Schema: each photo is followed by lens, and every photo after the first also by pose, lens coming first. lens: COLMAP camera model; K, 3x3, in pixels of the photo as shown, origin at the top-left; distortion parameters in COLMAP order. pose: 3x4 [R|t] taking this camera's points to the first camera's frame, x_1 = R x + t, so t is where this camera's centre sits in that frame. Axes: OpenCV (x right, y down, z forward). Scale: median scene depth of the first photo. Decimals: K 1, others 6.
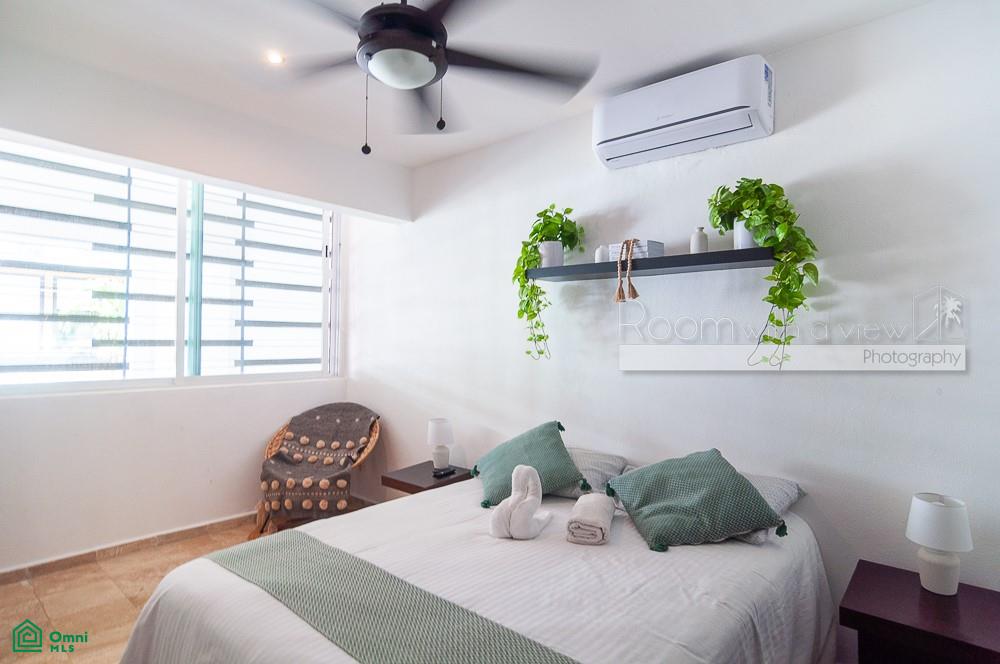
lens RADIAL K [[532.2, 0, 500.4], [0, 532.2, 343.8], [0, 0, 1]] dist [0.003806, 0.000577]
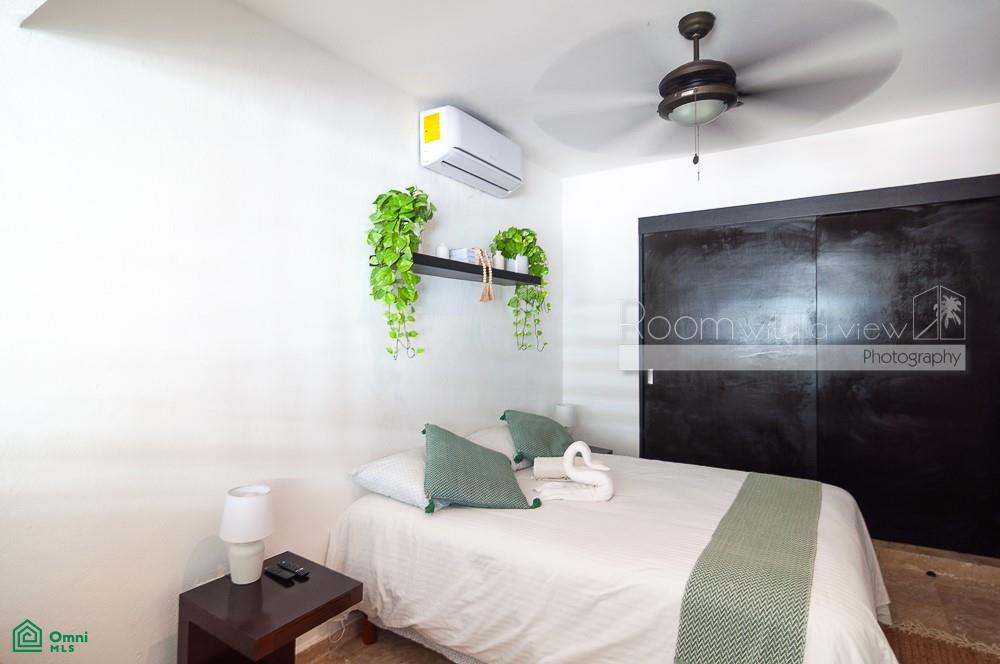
lens RADIAL K [[528.9, 0, 502.1], [0, 528.9, 337.8], [0, 0, 1]] dist [0.000514, 0.000016]
pose [[-0.142701, -0.020630, 0.989551, -0.964133], [0.010130, 0.999700, 0.022303, -0.026004], [-0.989714, 0.013207, -0.142449, 1.177055]]
